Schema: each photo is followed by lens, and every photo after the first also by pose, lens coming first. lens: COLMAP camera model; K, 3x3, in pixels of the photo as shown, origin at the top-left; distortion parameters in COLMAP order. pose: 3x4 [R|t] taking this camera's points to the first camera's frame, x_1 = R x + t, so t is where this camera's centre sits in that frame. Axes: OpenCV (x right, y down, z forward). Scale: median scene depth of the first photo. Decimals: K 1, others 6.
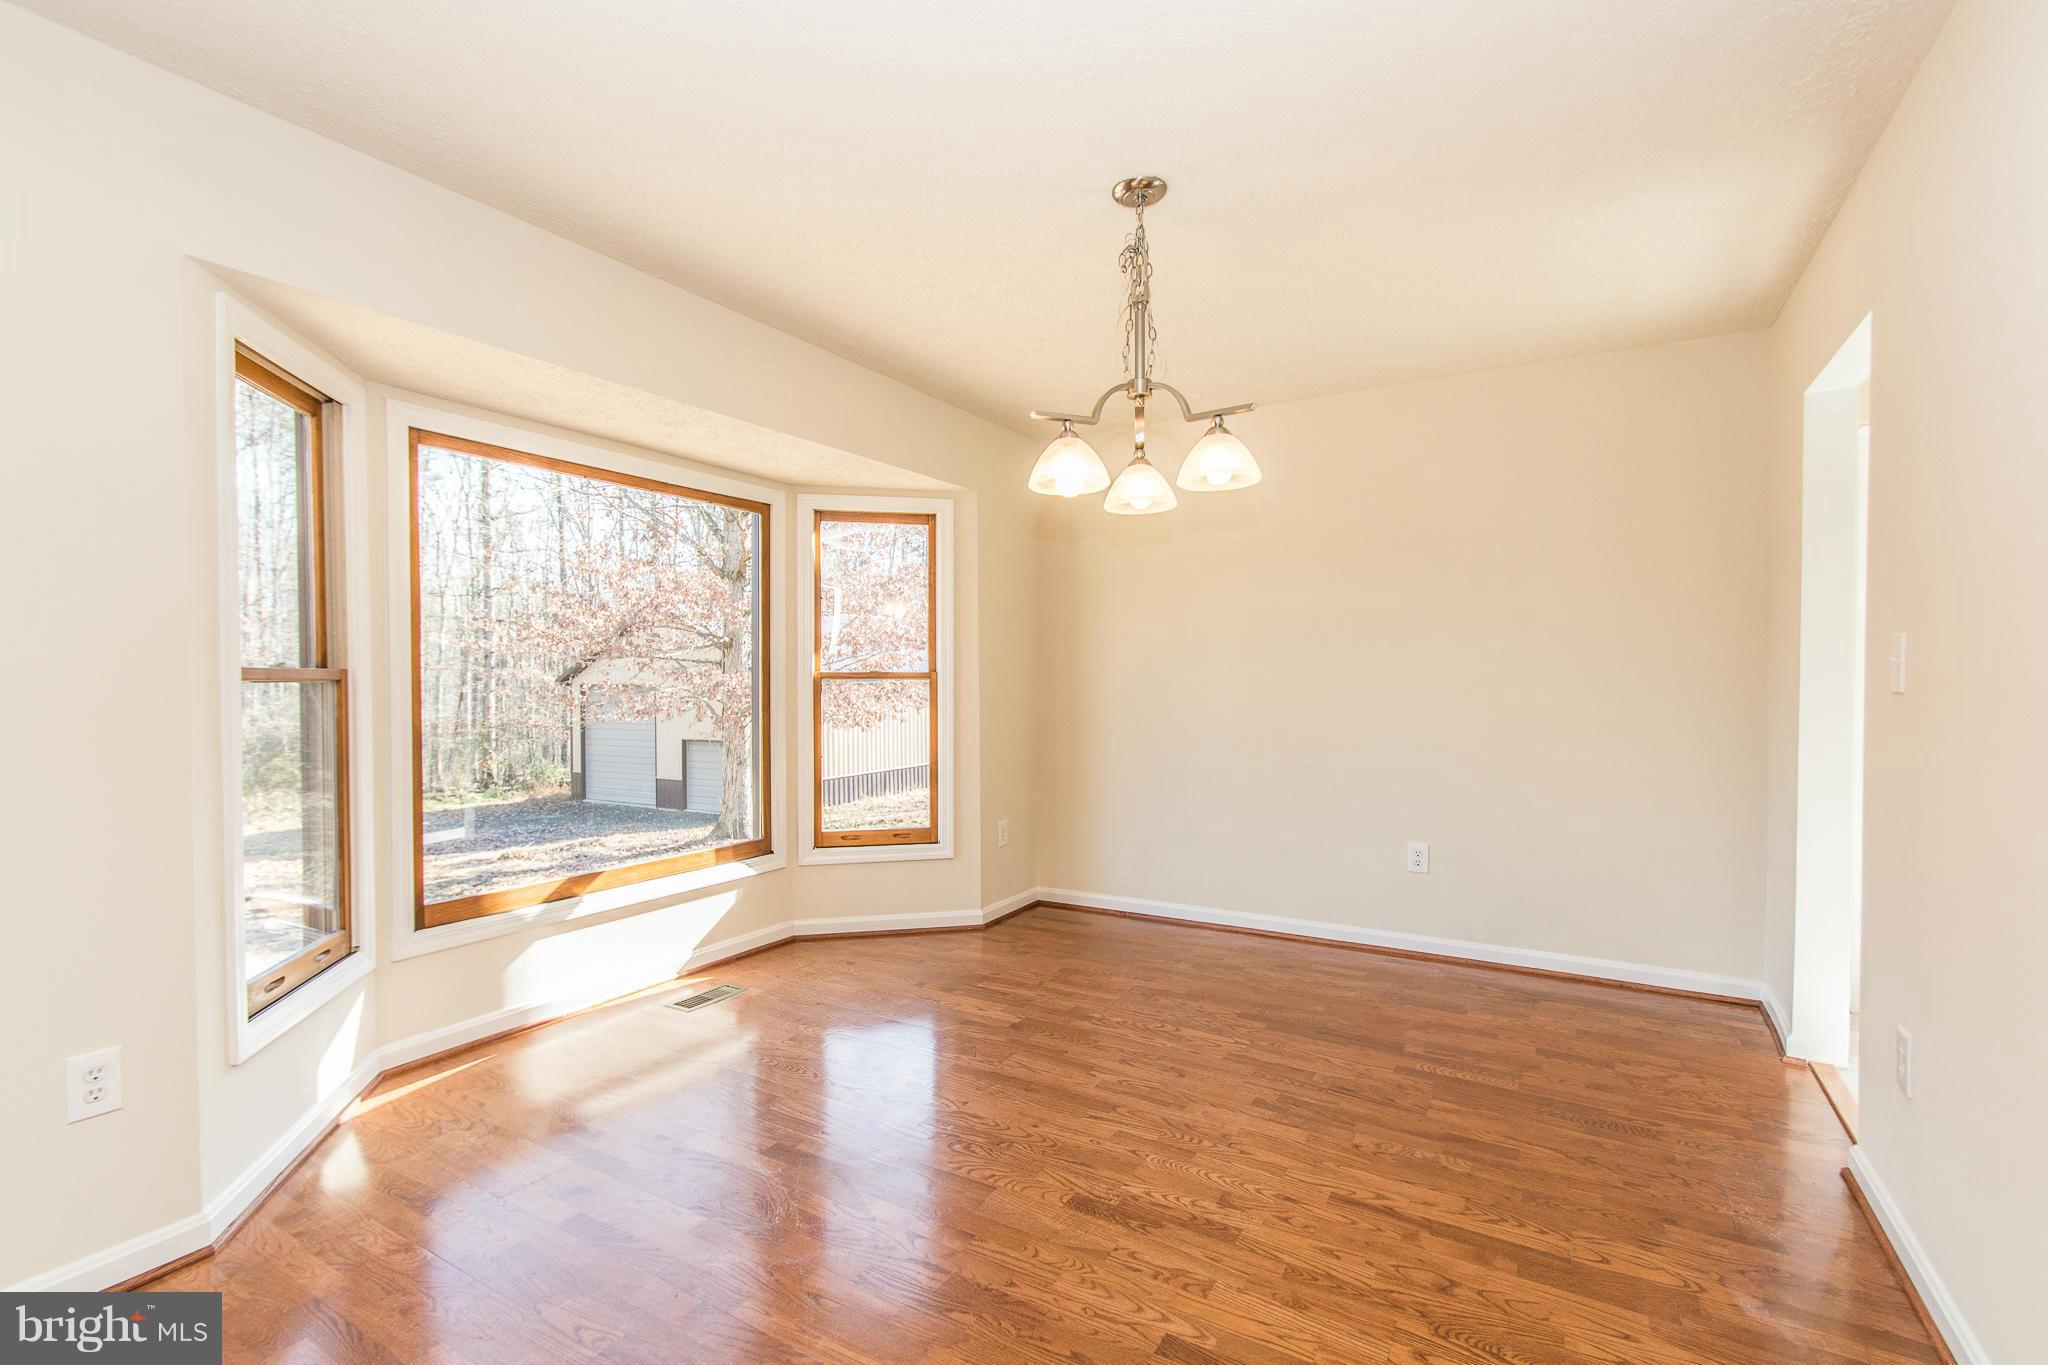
lens RADIAL K [[909.7, 0, 1004.7], [0, 909.7, 688.3], [0, 0, 1]] dist [0.001786, -0.000116]
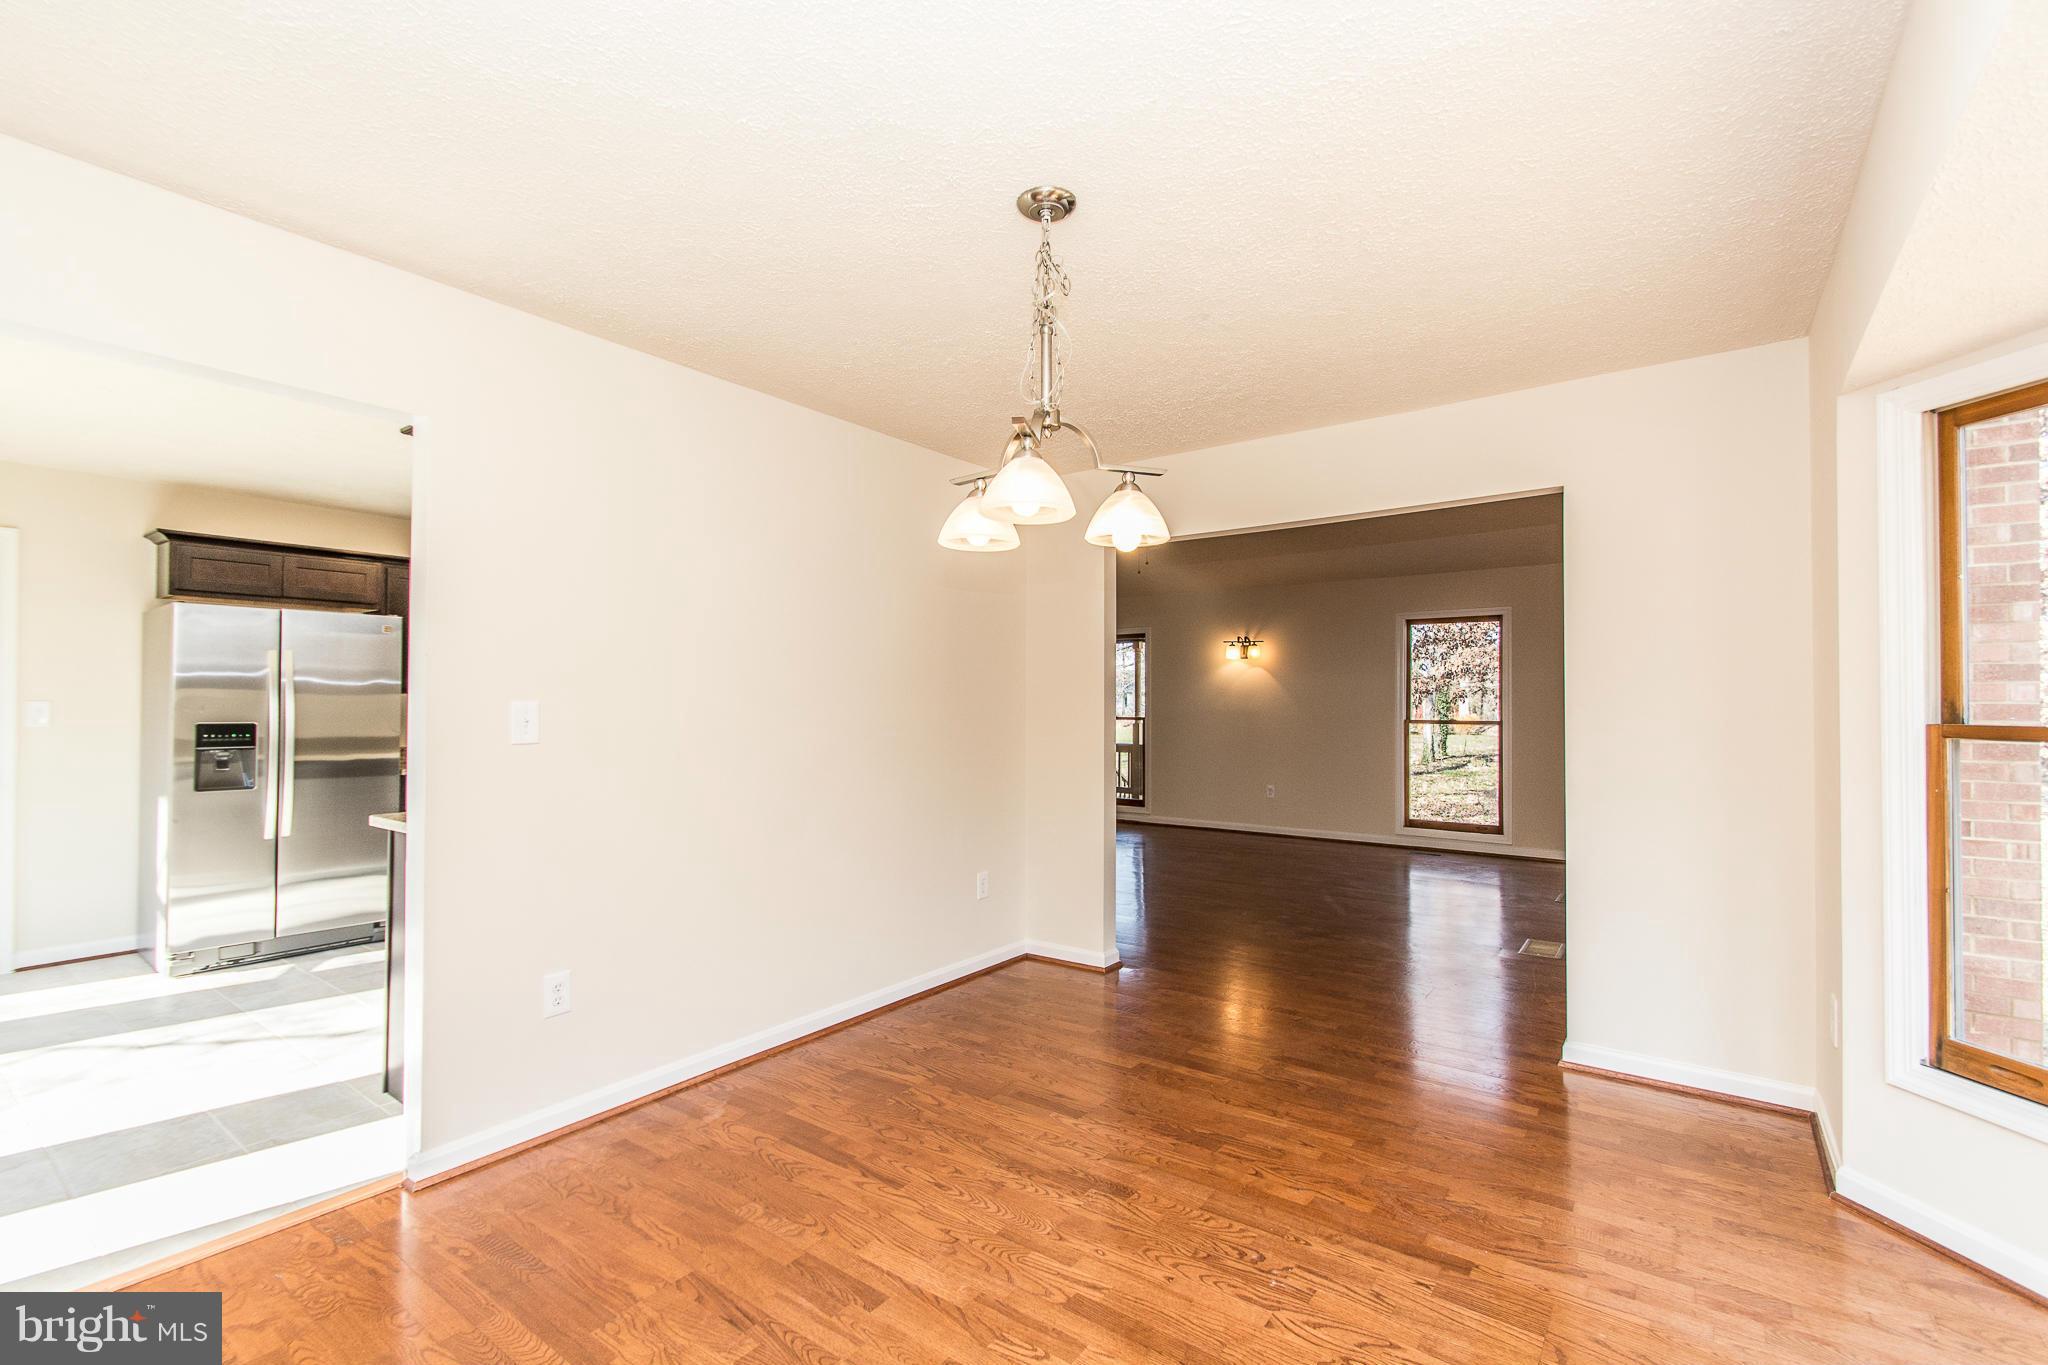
lens RADIAL K [[907.2, 0, 1023.3], [0, 907.2, 689.9], [0, 0, 1]] dist [-0.002300, -0.000222]
pose [[-0.997283, 0.004105, 0.073552, 0.116354], [0.003851, 0.999986, -0.003593, -0.060192], [-0.073565, -0.003300, -0.997285, 2.066108]]
